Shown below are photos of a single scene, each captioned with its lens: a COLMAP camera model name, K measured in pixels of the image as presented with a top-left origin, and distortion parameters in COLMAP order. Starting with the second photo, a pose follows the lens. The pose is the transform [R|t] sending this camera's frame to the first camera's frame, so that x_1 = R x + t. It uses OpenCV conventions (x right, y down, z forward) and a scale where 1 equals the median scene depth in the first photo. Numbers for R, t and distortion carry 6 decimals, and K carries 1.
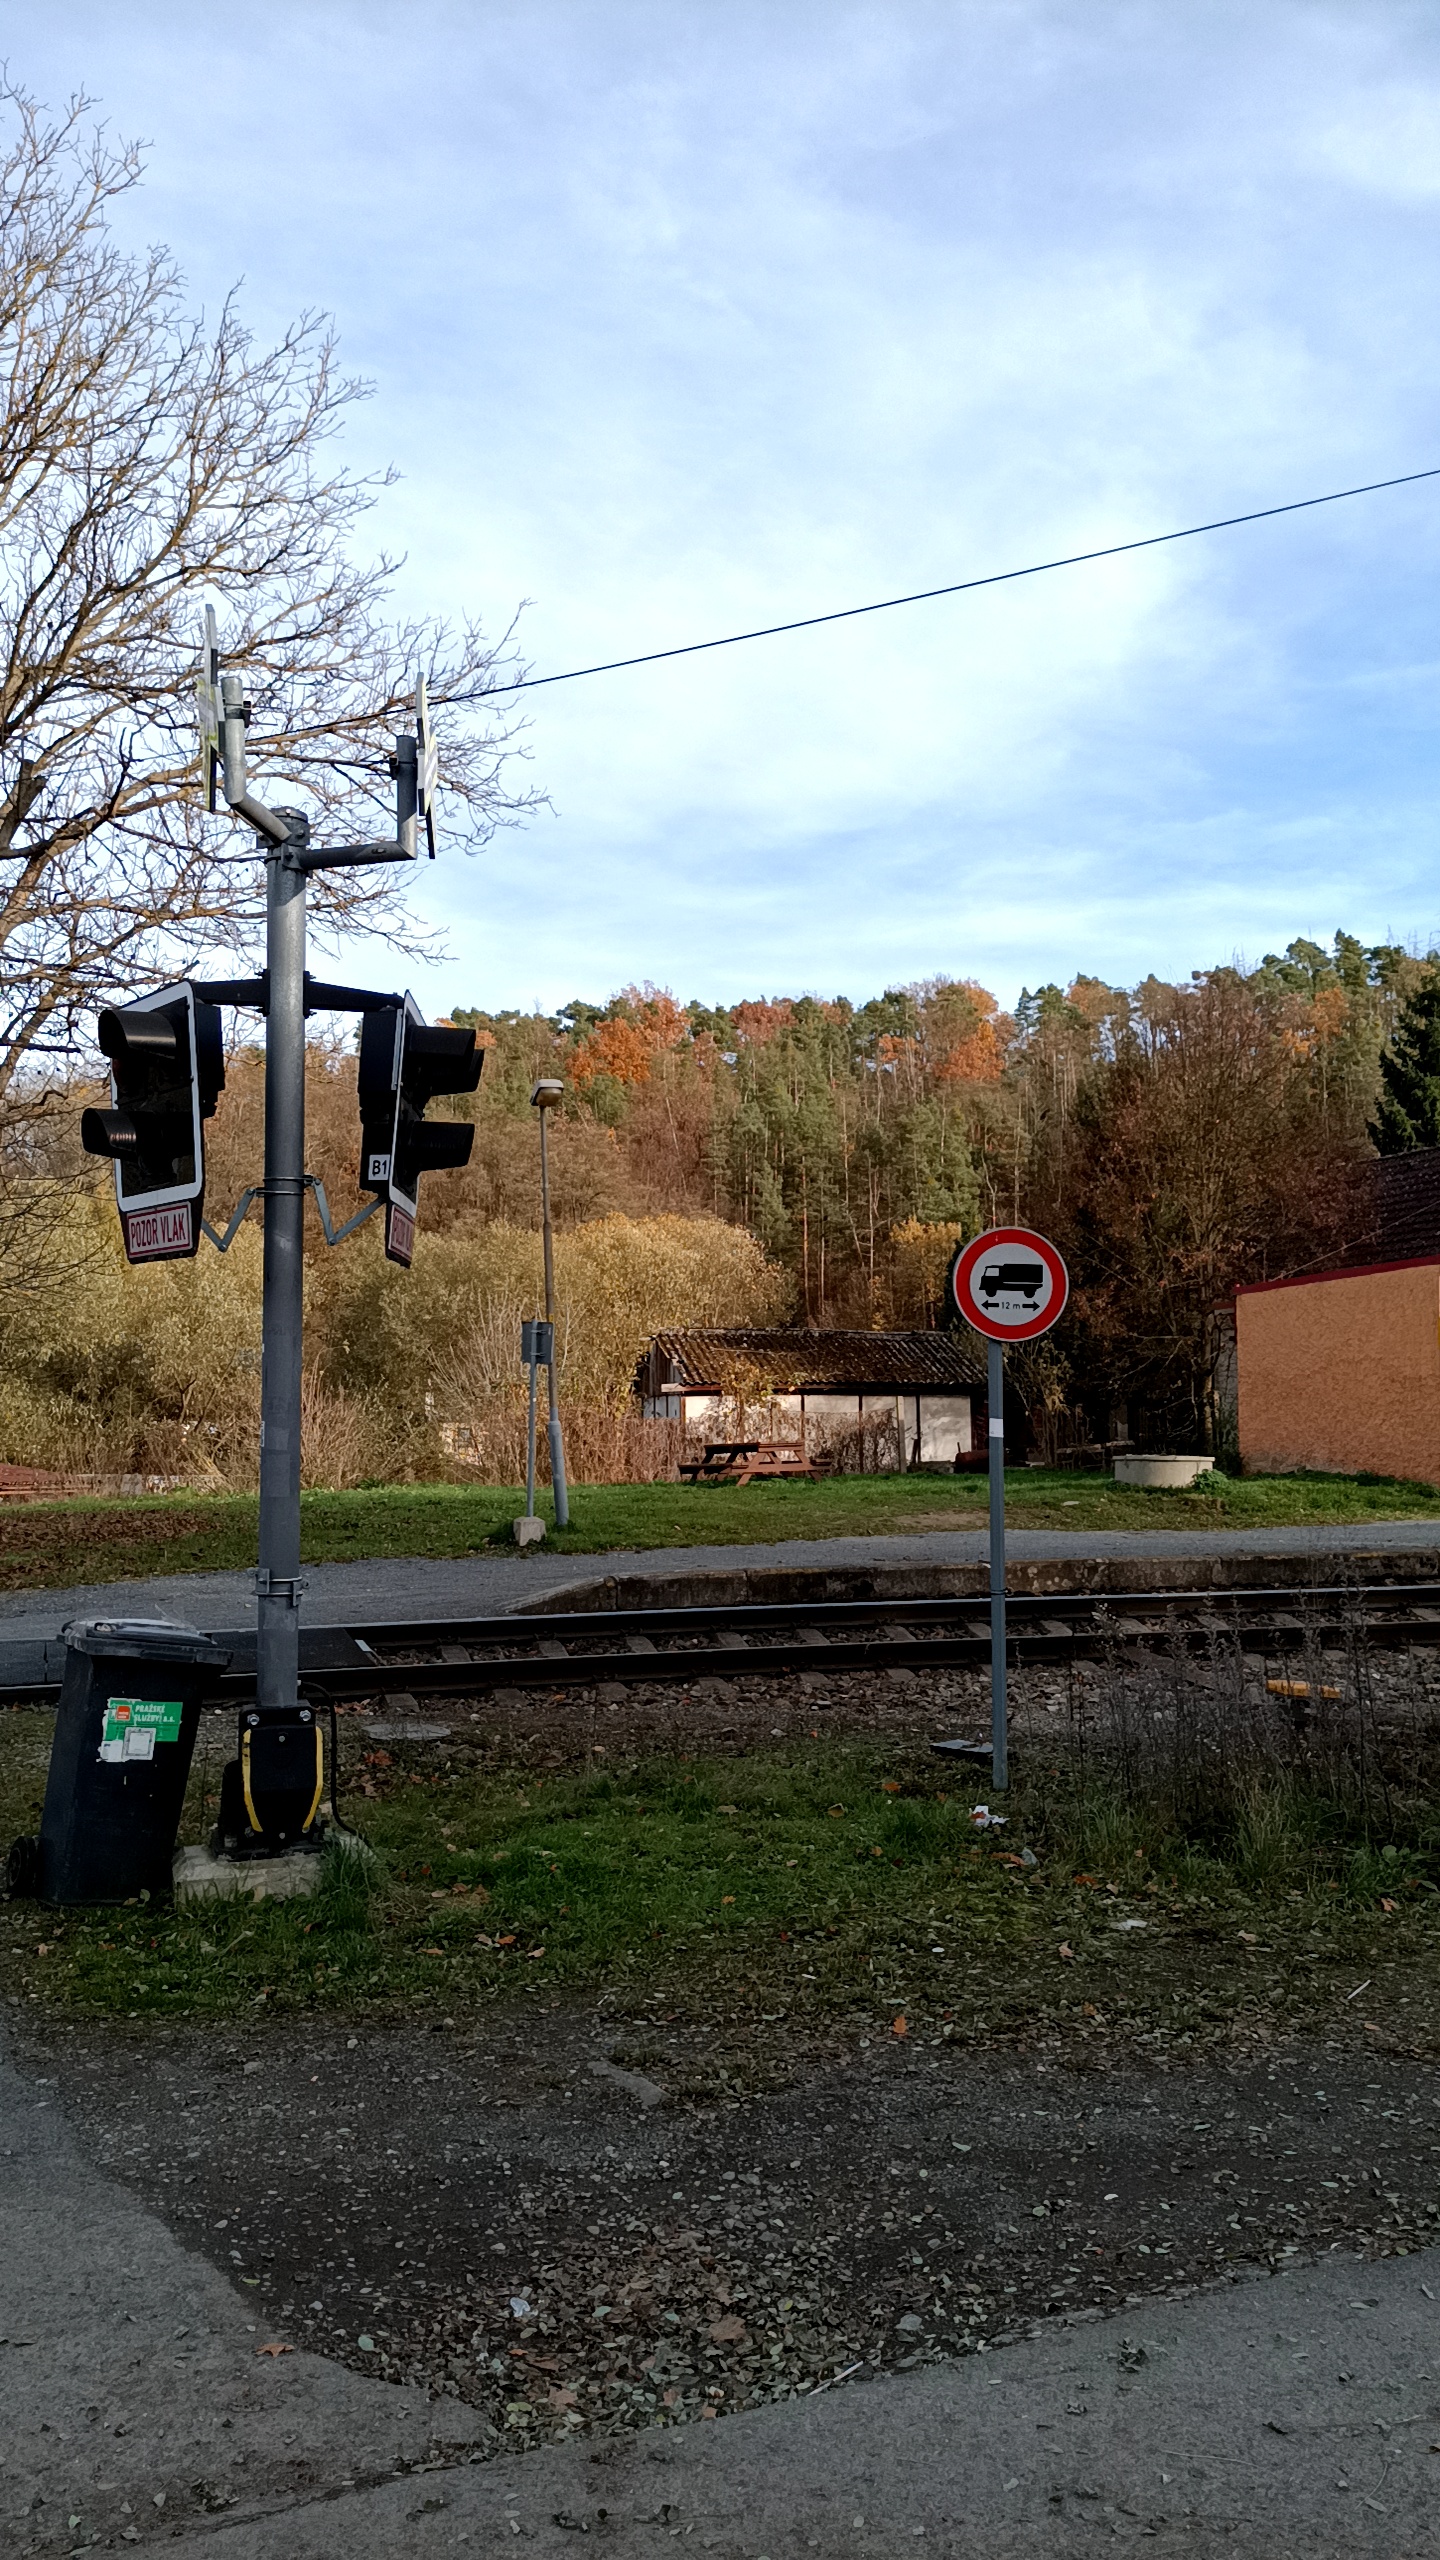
lens RADIAL K [[1905.8, 0, 729.4], [0, 1905.8, 1274.4], [0, 0, 1]] dist [0.077569, -0.083823]
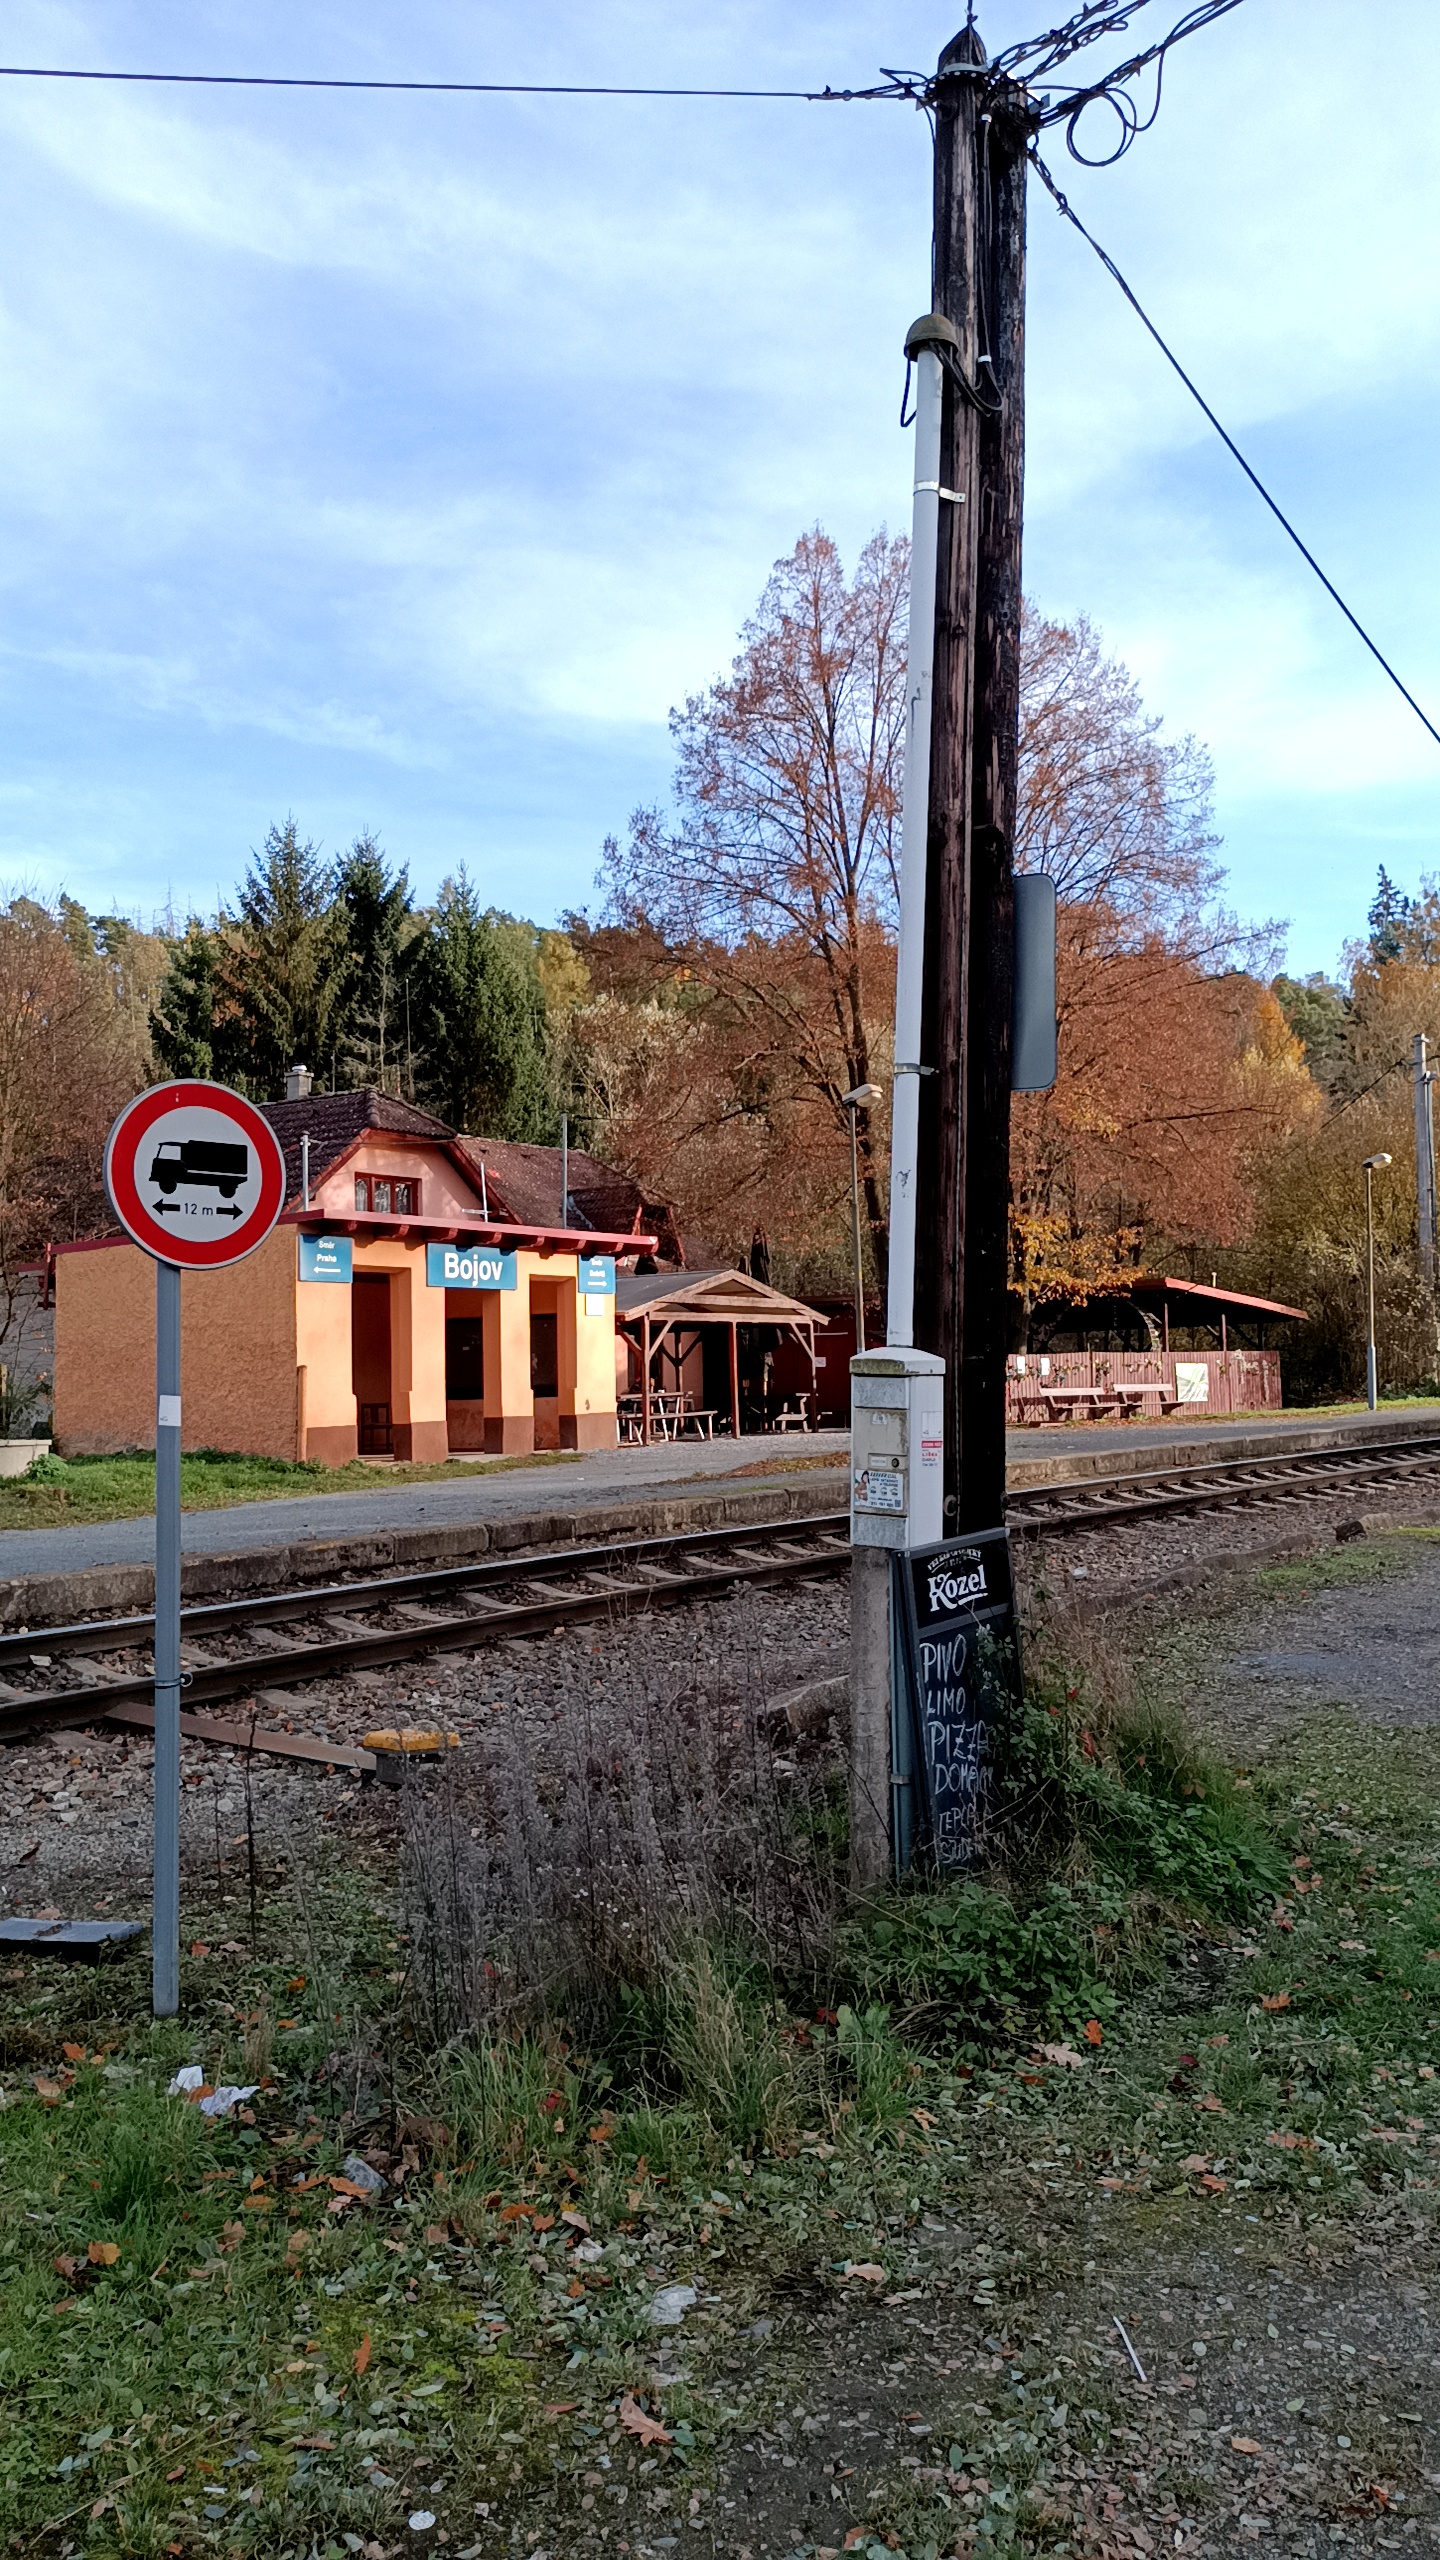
lens RADIAL K [[1905.8, 0, 729.4], [0, 1905.8, 1274.4], [0, 0, 1]] dist [0.077569, -0.083823]
pose [[0.795780, 0.013154, 0.605442, -0.048974], [-0.021124, 0.999759, 0.006045, 0.016744], [-0.605217, -0.017600, 0.795866, 0.231855]]
